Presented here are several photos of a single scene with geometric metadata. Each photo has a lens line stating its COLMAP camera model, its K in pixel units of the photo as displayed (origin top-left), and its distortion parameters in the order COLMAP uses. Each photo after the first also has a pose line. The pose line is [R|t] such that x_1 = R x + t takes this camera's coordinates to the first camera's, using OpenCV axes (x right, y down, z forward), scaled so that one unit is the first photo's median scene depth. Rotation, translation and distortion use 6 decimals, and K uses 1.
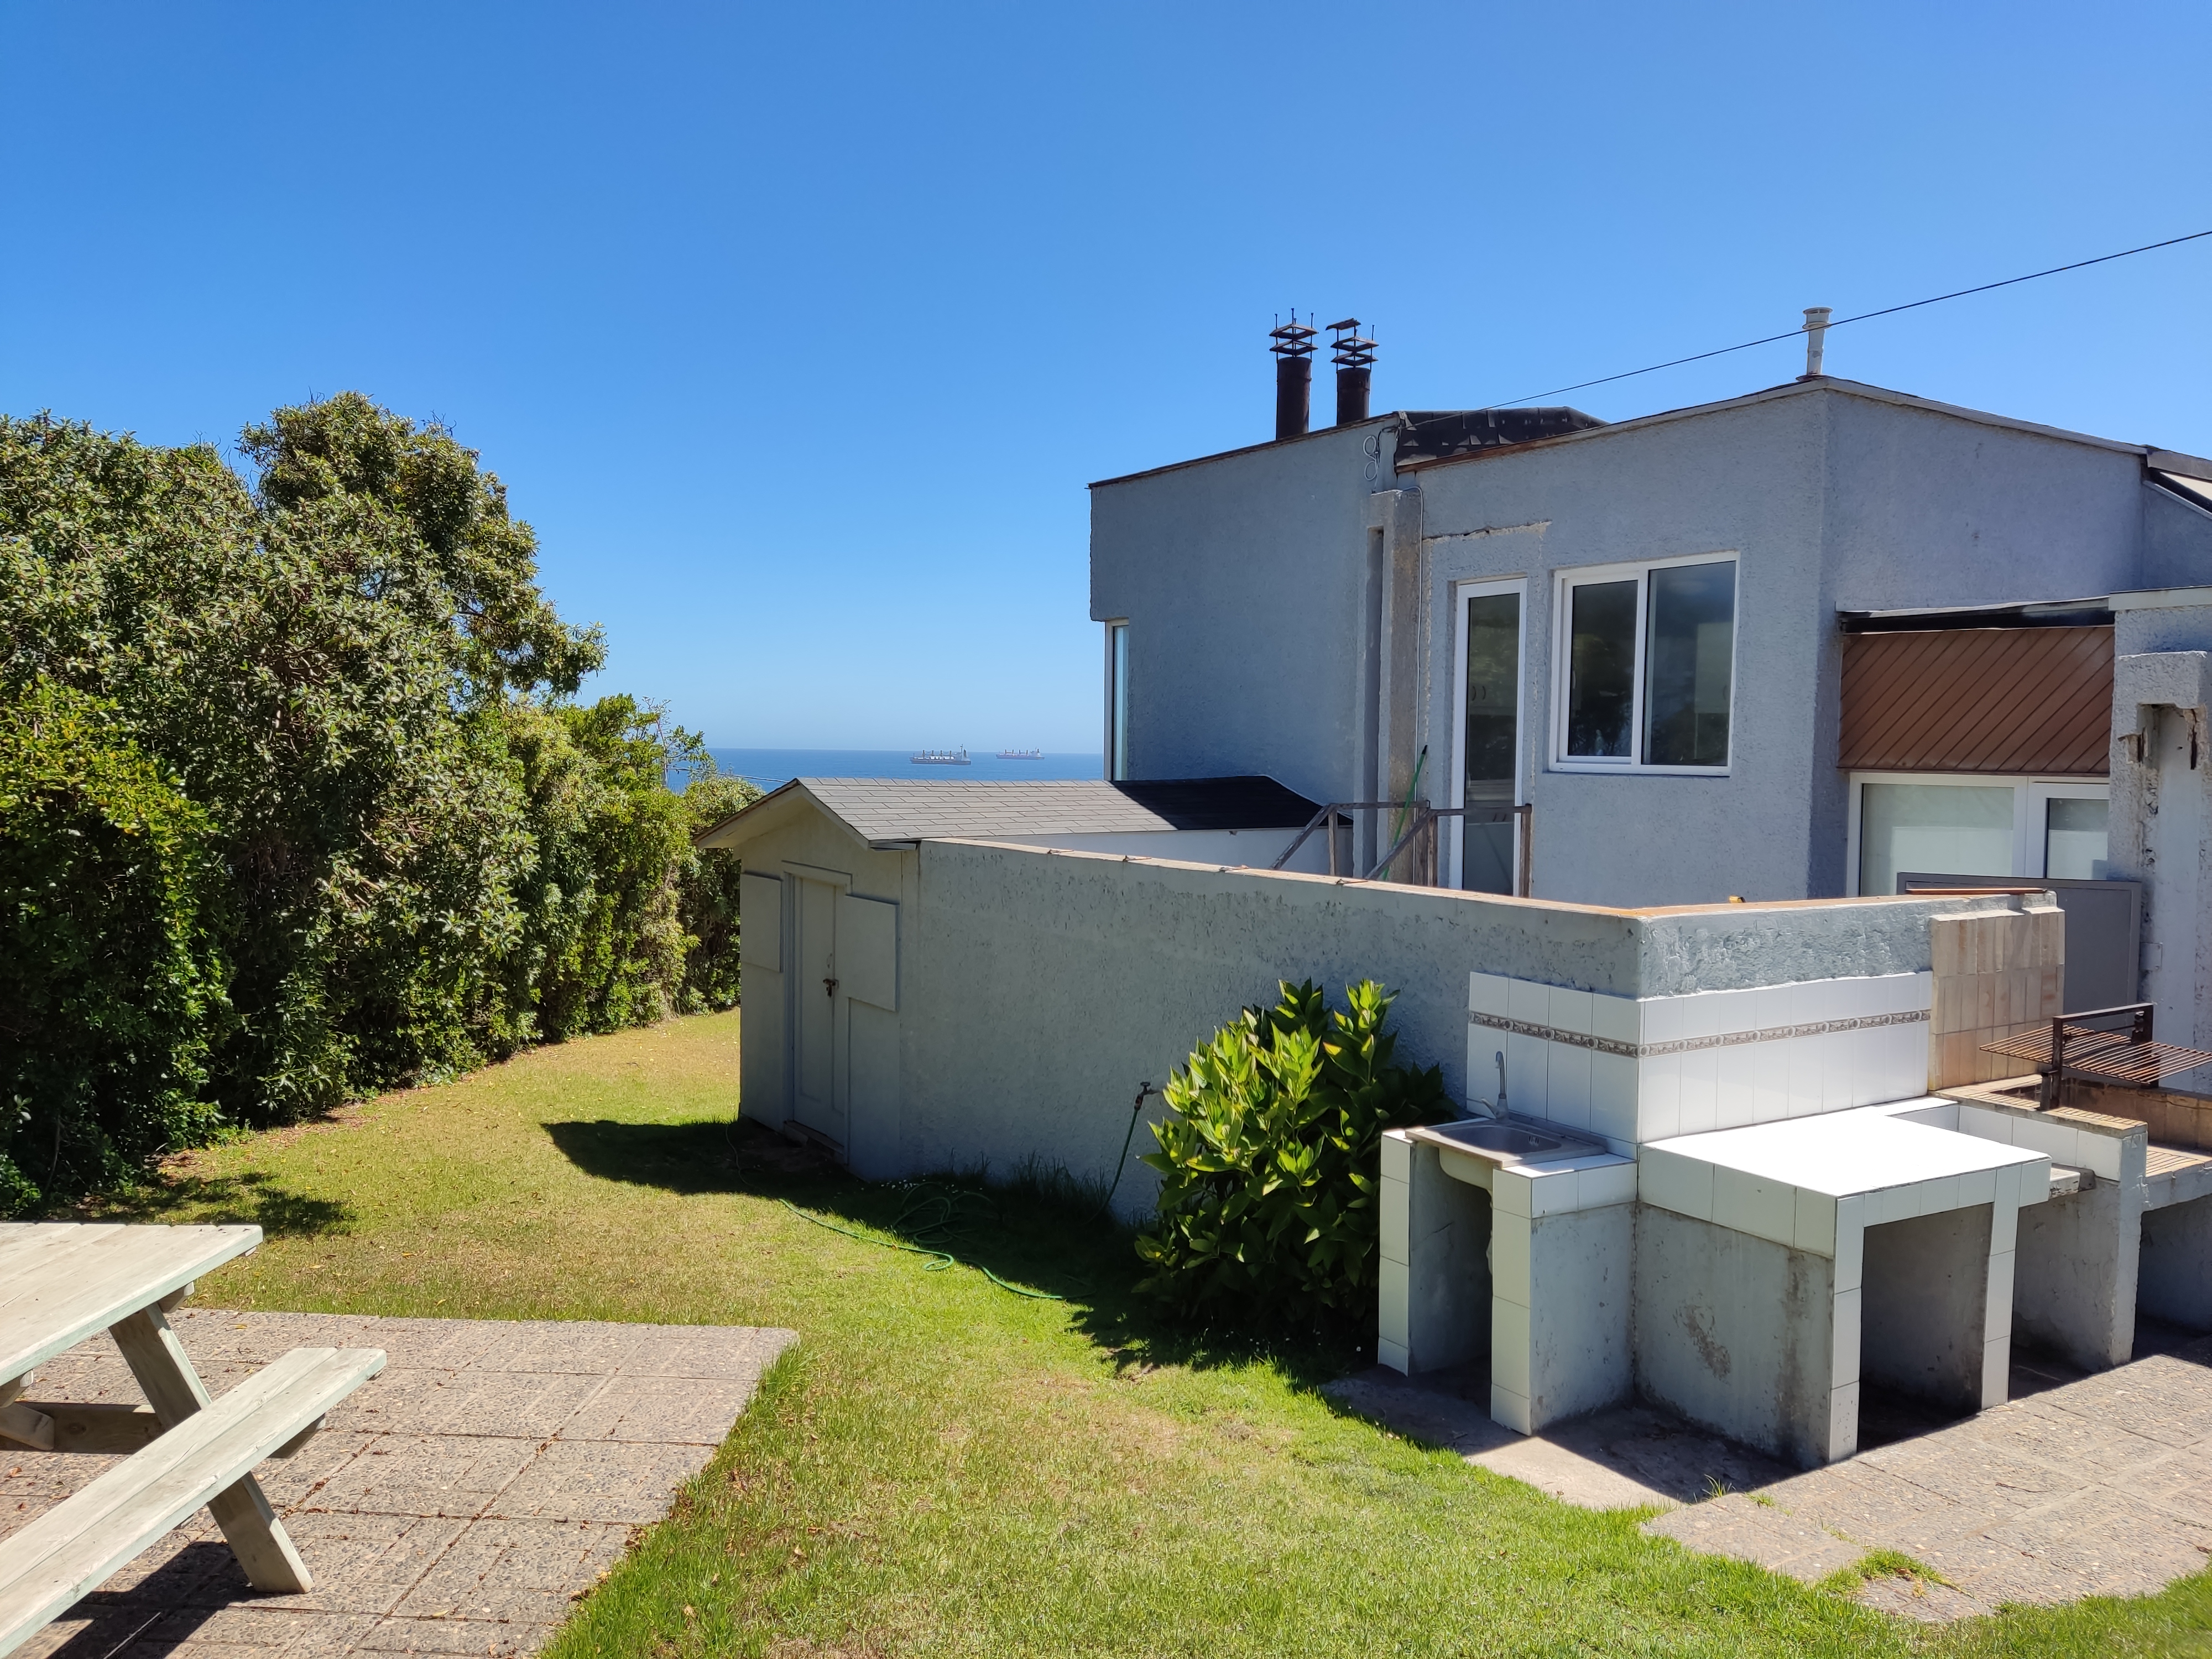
lens RADIAL K [[1614.2, 0, 1106.0], [0, 1614.2, 829.5], [0, 0, 1]] dist [0.115996, -0.159401]
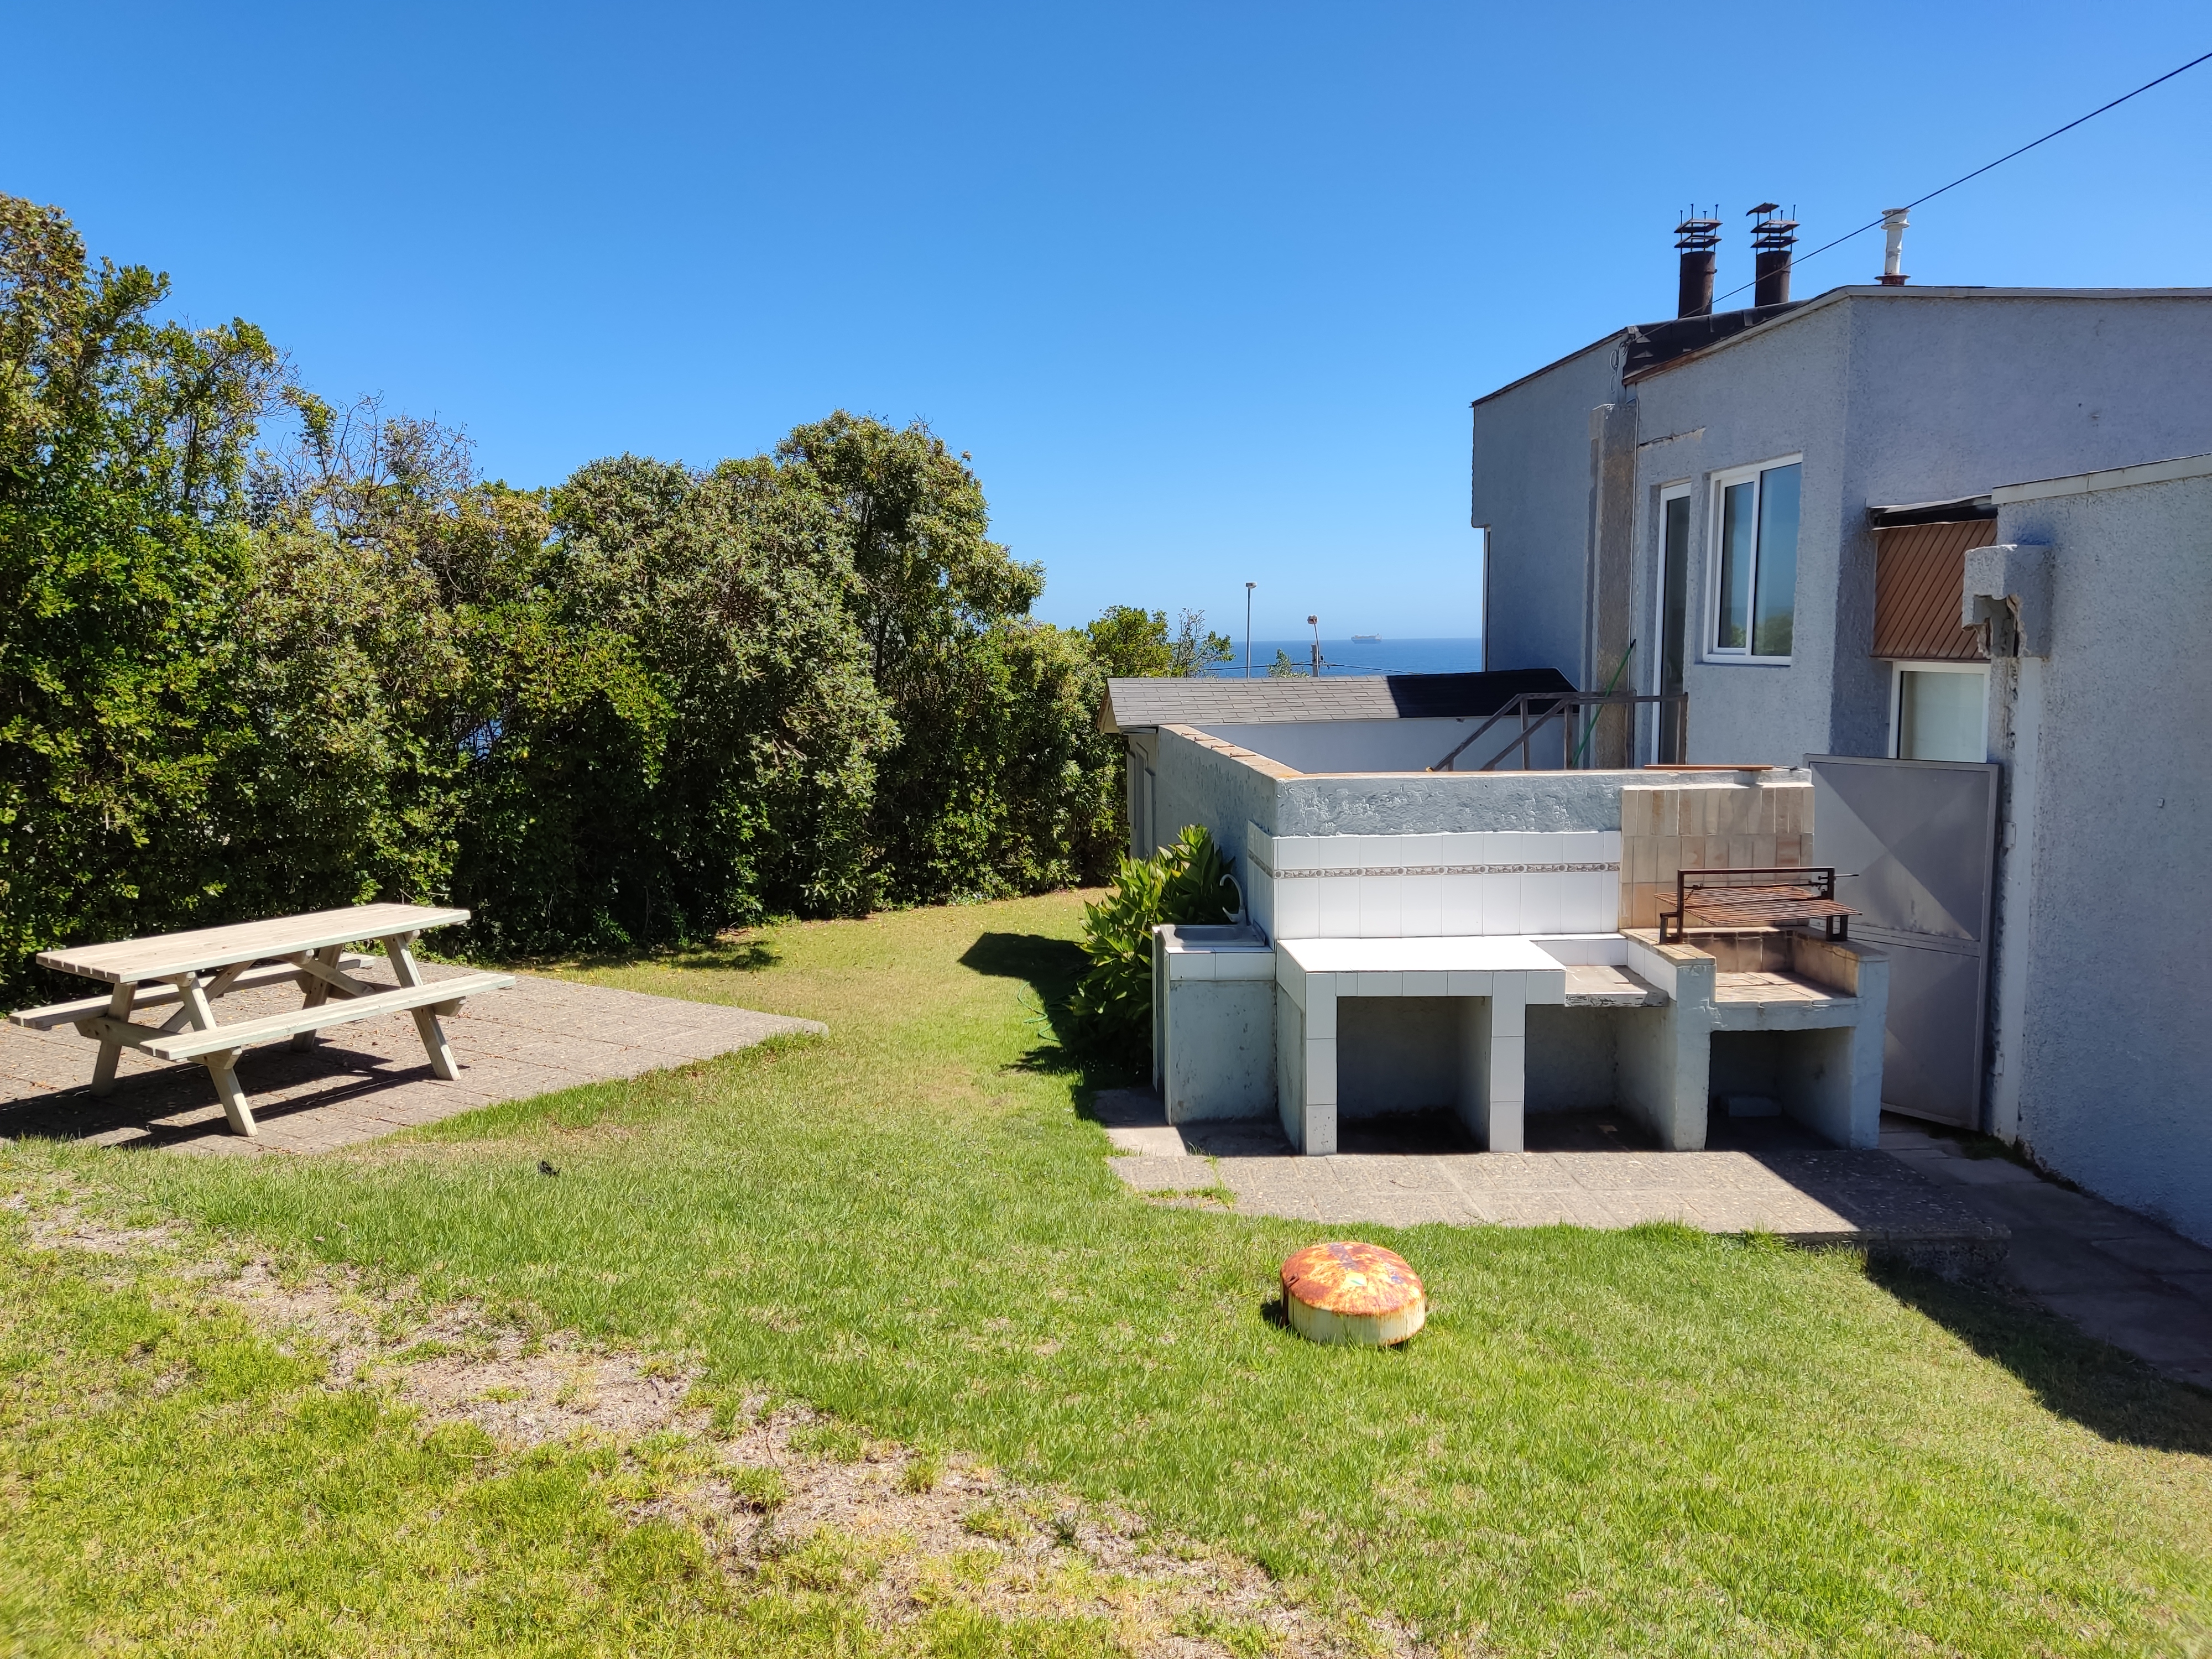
lens RADIAL K [[1614.2, 0, 1106.0], [0, 1614.2, 829.5], [0, 0, 1]] dist [0.115996, -0.159401]
pose [[0.873176, 0.033762, -0.486235, 0.542467], [-0.000738, 0.997688, 0.067951, 0.002021], [0.487405, -0.058974, 0.871182, -0.171843]]
